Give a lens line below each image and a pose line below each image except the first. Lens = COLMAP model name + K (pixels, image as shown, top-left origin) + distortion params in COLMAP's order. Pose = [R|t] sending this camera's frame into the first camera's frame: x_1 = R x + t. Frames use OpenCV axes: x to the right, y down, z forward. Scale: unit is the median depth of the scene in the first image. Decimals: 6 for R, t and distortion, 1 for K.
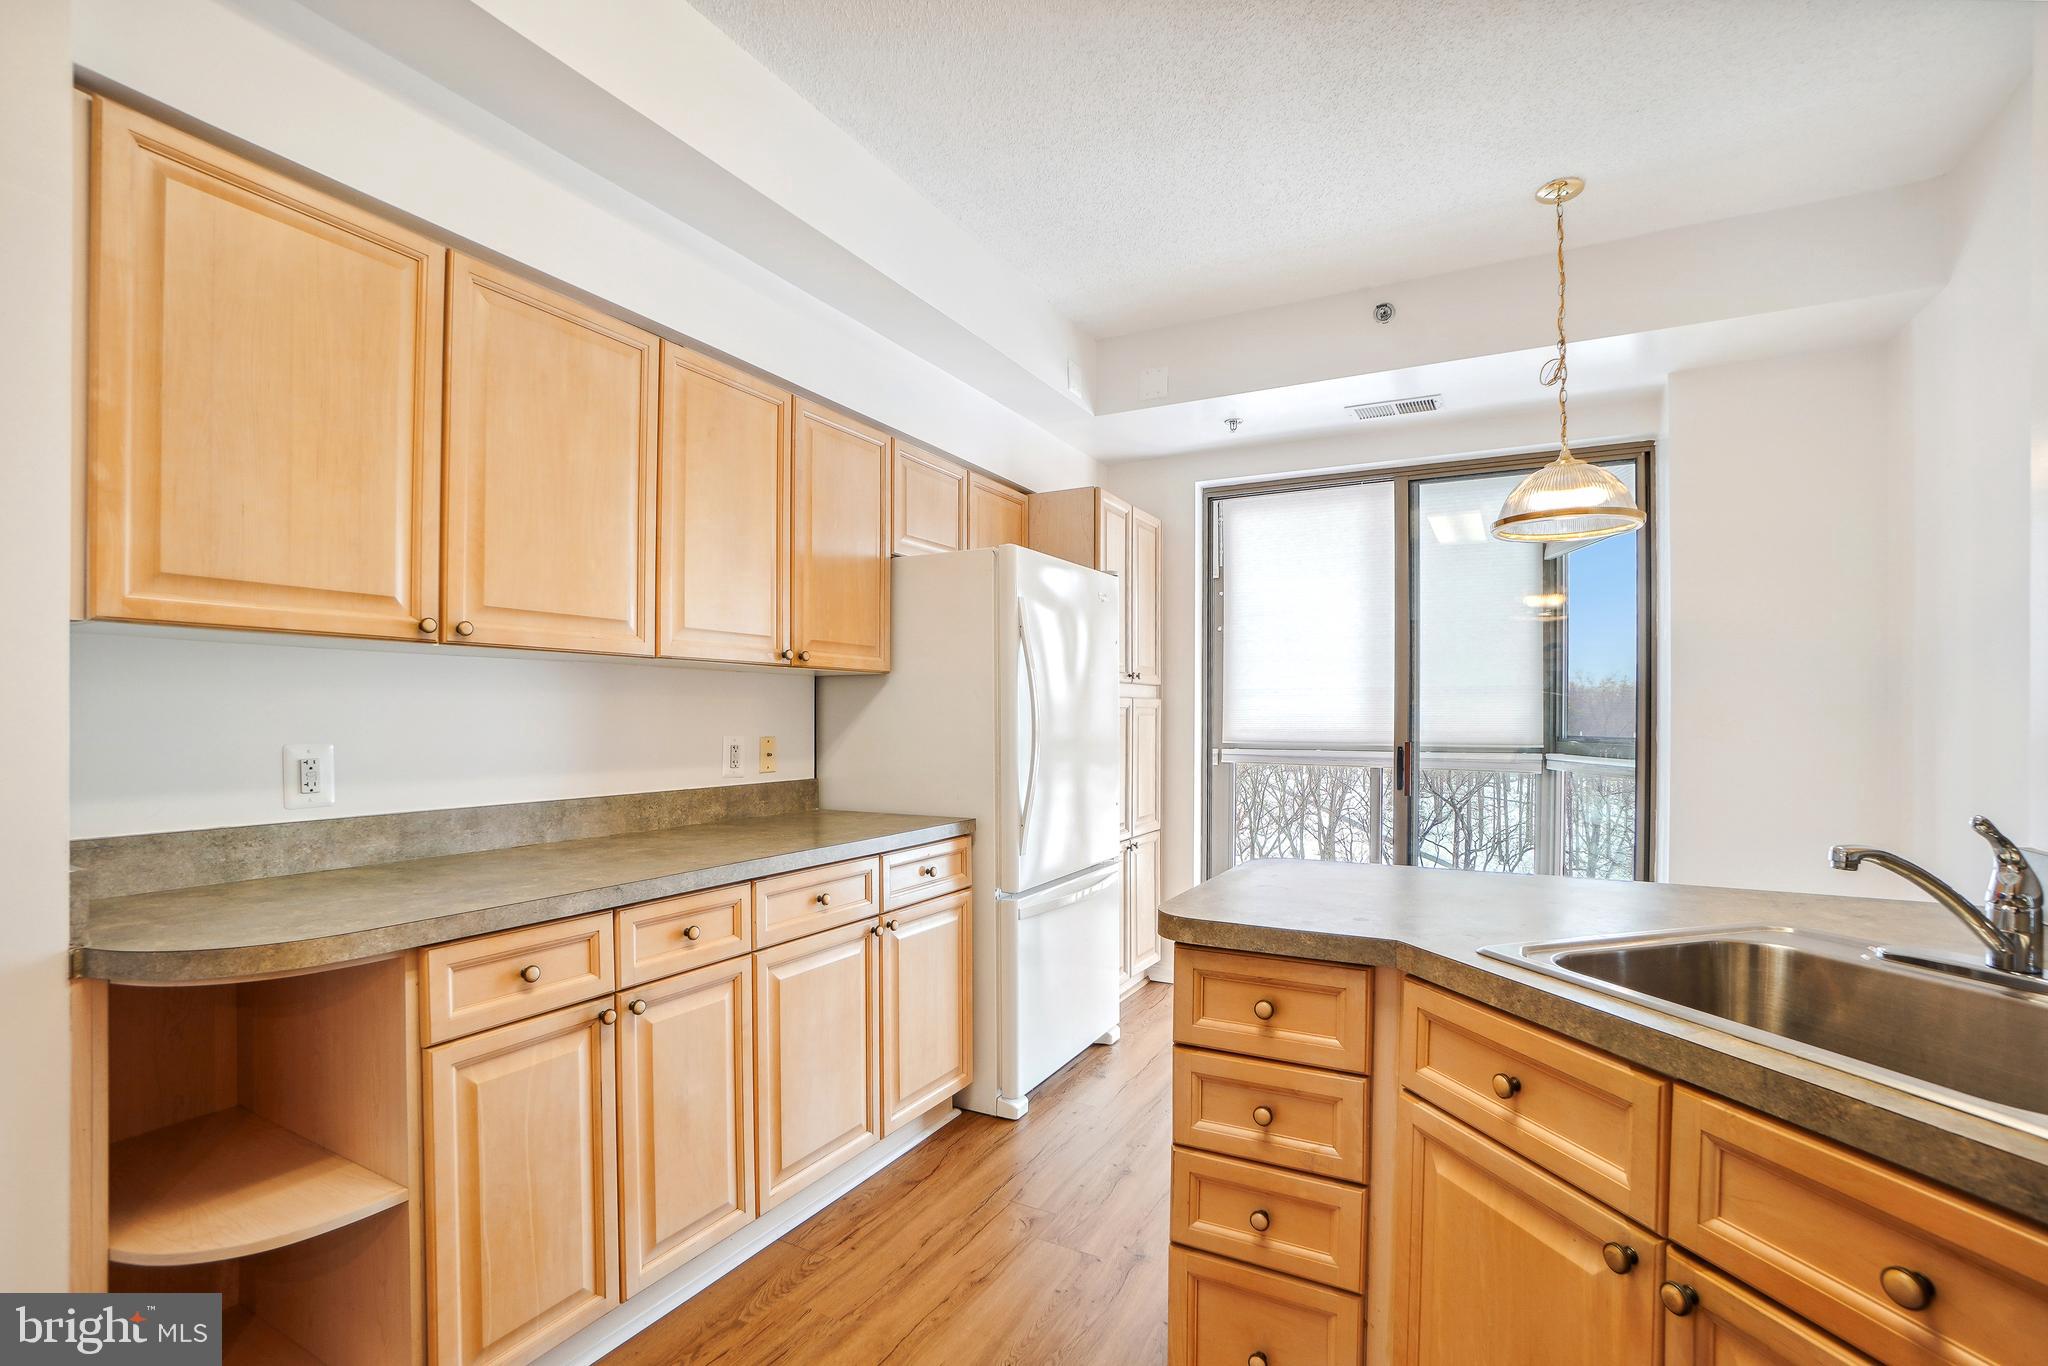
lens RADIAL K [[932.4, 0, 1022.1], [0, 932.4, 718.8], [0, 0, 1]] dist [-0.032751, -0.000059]
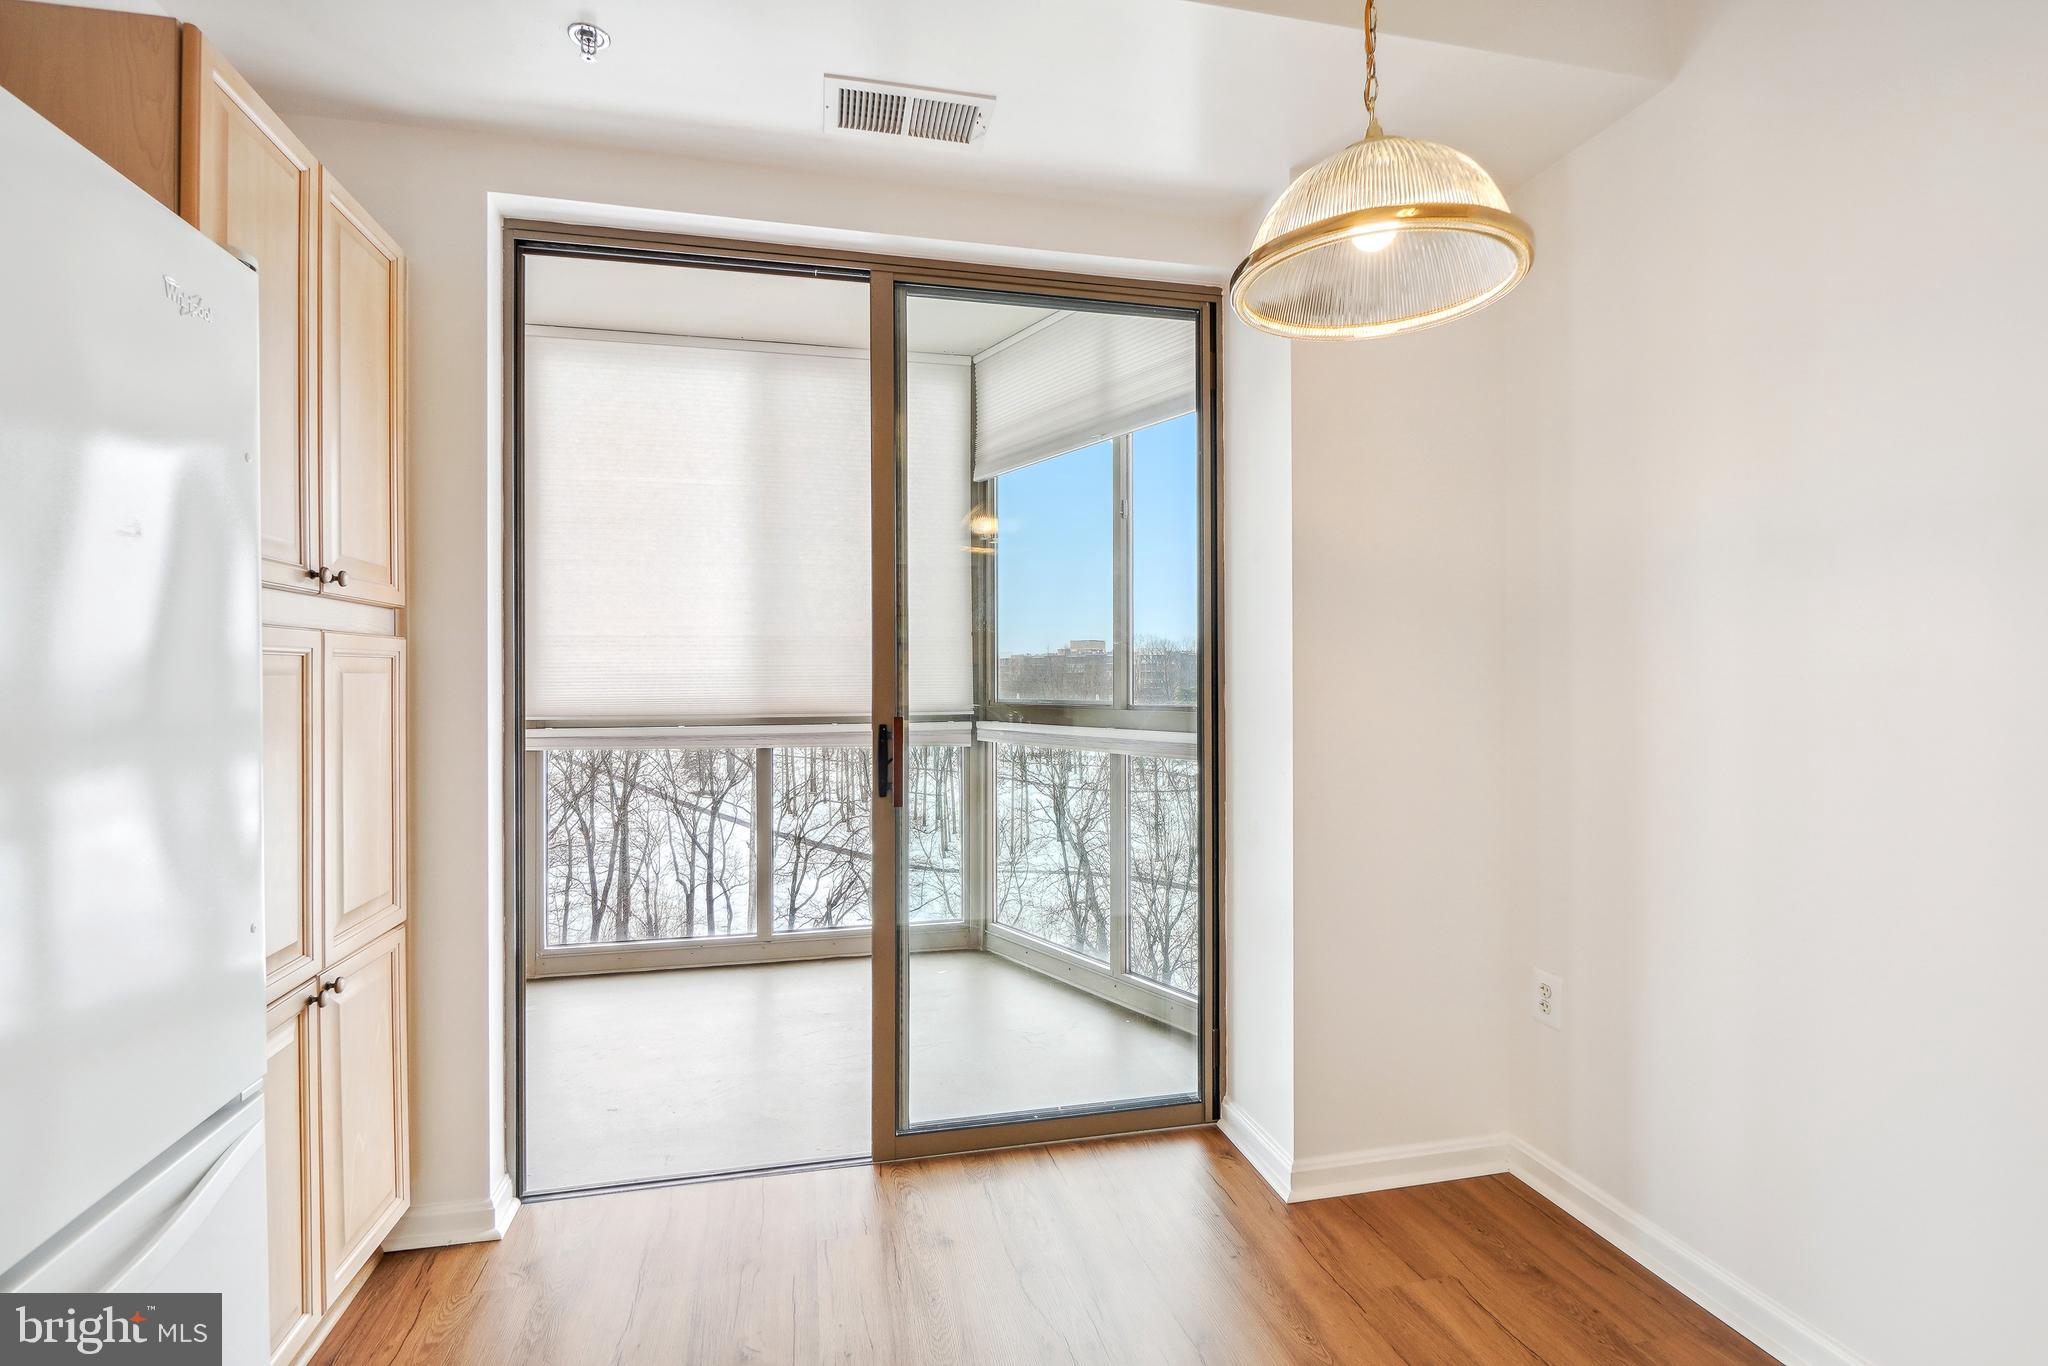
lens RADIAL K [[921.5, 0, 1024.0], [0, 921.5, 683.0], [0, 0, 1]] dist [0.001359, -0.000349]
pose [[0.740557, -0.007738, 0.671949, 0.072342], [0.006611, 0.999969, 0.004230, 0.001152], [-0.671961, 0.001310, 0.740585, 0.476480]]
